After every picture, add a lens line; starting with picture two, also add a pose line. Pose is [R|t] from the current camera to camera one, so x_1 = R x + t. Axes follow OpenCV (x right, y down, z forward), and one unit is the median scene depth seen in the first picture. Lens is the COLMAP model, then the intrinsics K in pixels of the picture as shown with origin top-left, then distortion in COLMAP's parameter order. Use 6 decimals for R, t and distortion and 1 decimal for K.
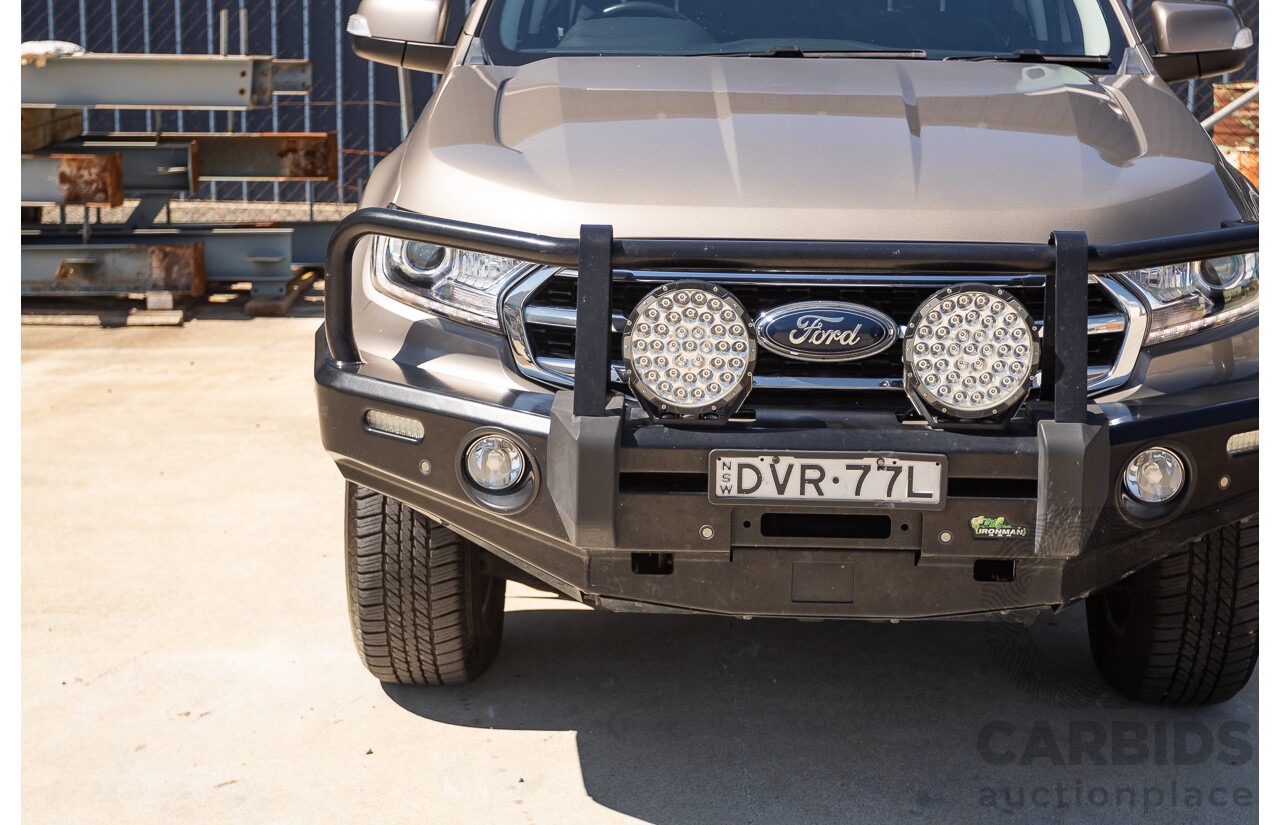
lens RADIAL K [[2044.9, 0, 649.6], [0, 2044.9, 378.3], [0, 0, 1]] dist [-0.015917, 0.000000]
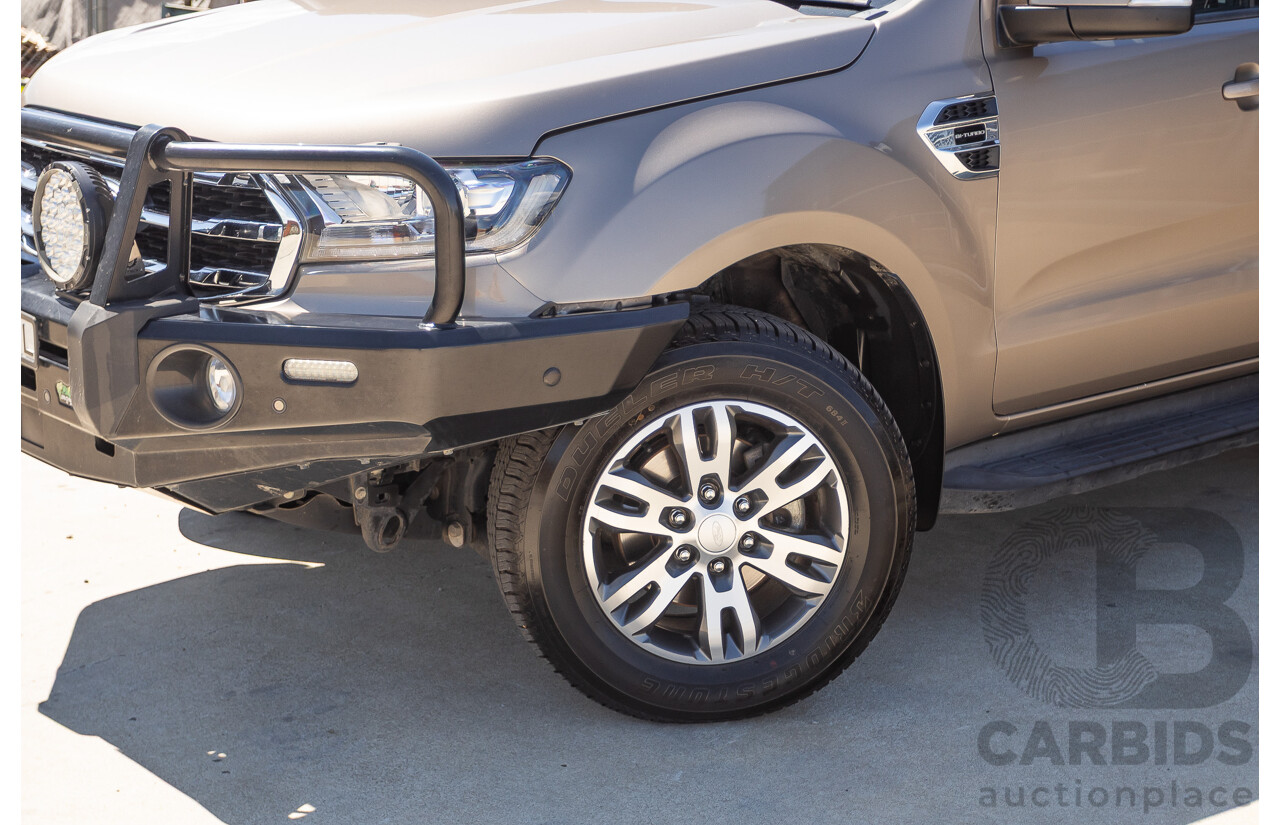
lens RADIAL K [[2044.9, 0, 610.2], [0, 2044.9, 403.5], [0, 0, 1]] dist [-0.015917, 0.000000]
pose [[0.691748, 0.178132, -0.699824, 1.077170], [-0.168866, 0.982132, 0.083072, -0.056575], [0.702117, 0.060712, 0.709469, 0.439705]]
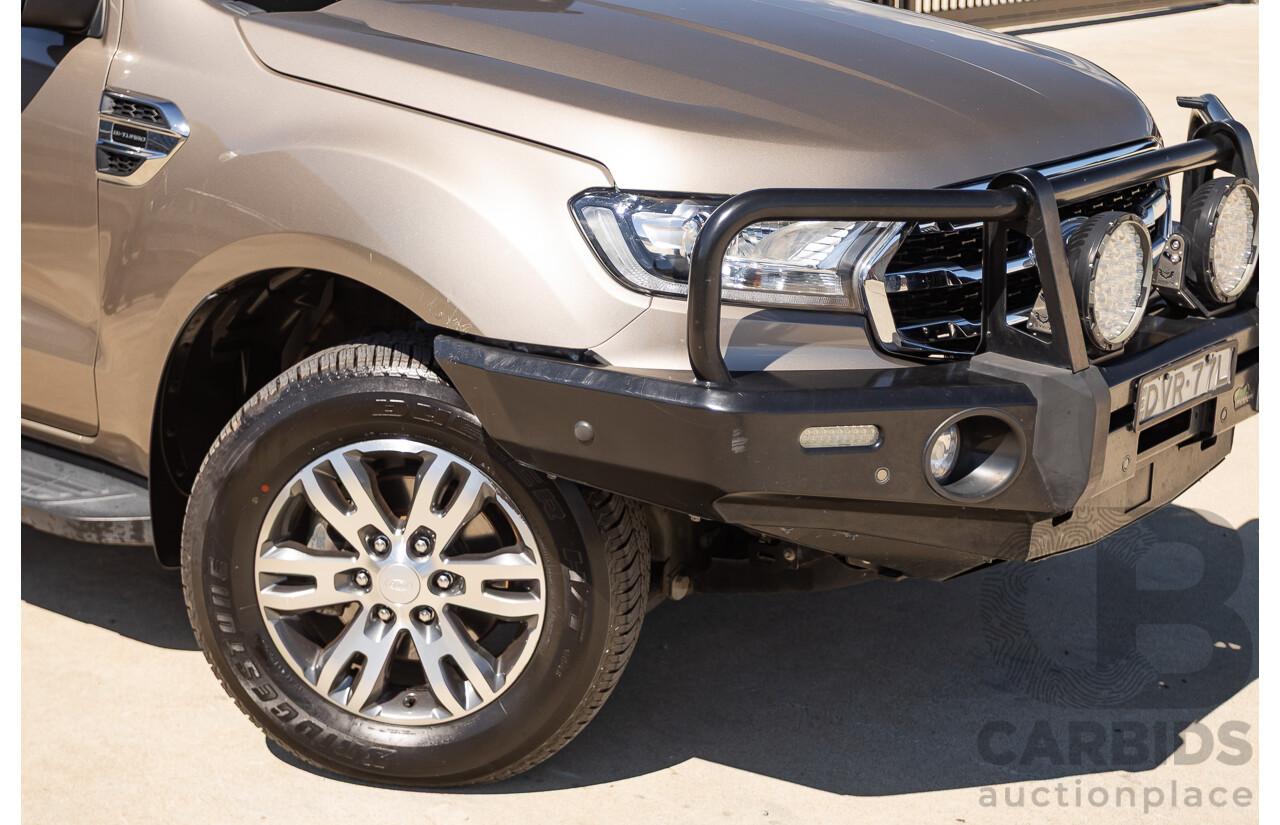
lens RADIAL K [[2044.9, 0, 598.2], [0, 2044.9, 377.9], [0, 0, 1]] dist [-0.015917, 0.000000]
pose [[0.614744, -0.203802, 0.761941, -0.862519], [0.160773, 0.978136, 0.131915, -0.134885], [-0.772167, 0.041405, 0.634069, 0.558803]]
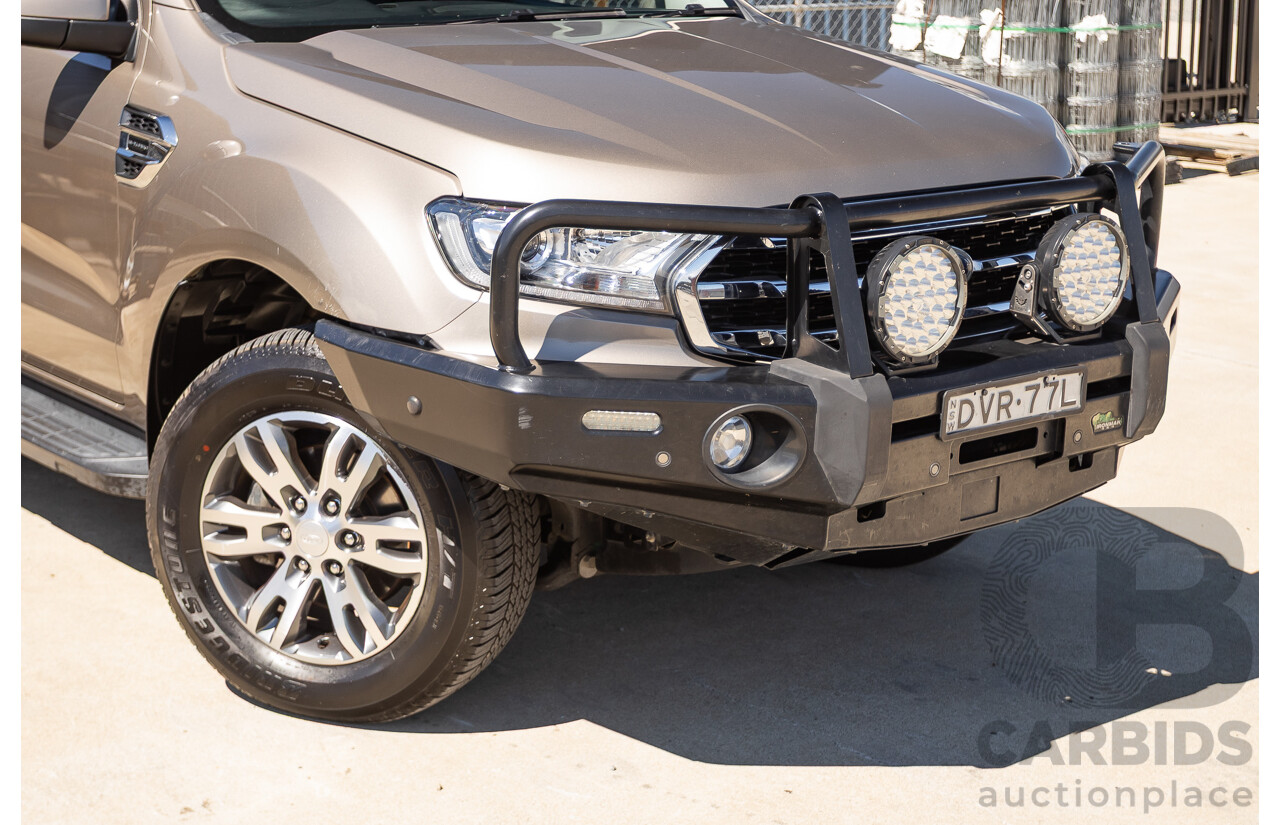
lens RADIAL K [[2044.9, 0, 596.5], [0, 2044.9, 365.0], [0, 0, 1]] dist [-0.015917, 0.000000]
pose [[0.767907, -0.143081, 0.624377, -0.759354], [0.127145, 0.989386, 0.070354, -0.075896], [-0.627816, 0.025361, 0.777949, 0.270124]]
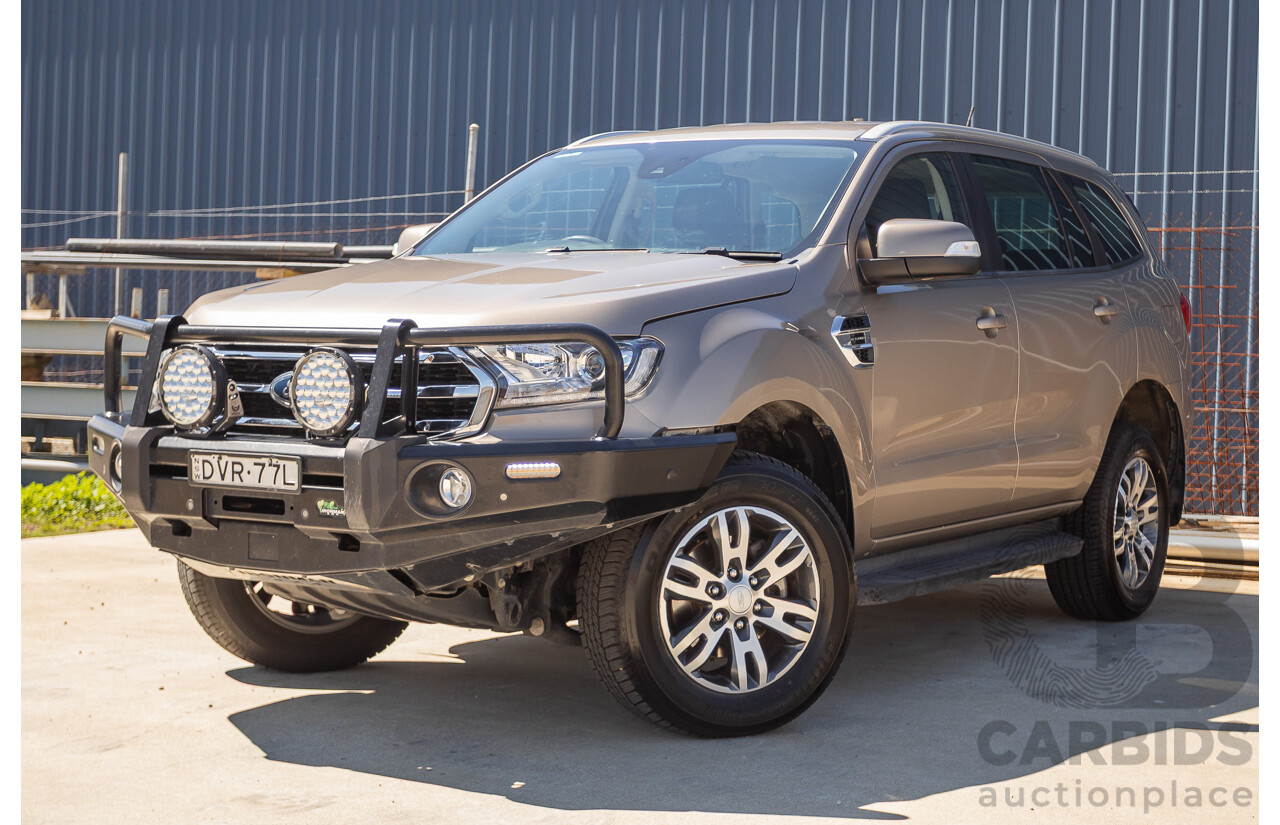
lens RADIAL K [[2044.9, 0, 609.5], [0, 2044.9, 429.2], [0, 0, 1]] dist [-0.015917, 0.000000]
pose [[0.858663, 0.025819, -0.511890, 1.092384], [-0.109772, 0.984820, -0.134463, 0.191283], [0.500648, 0.171649, 0.848462, -0.181302]]
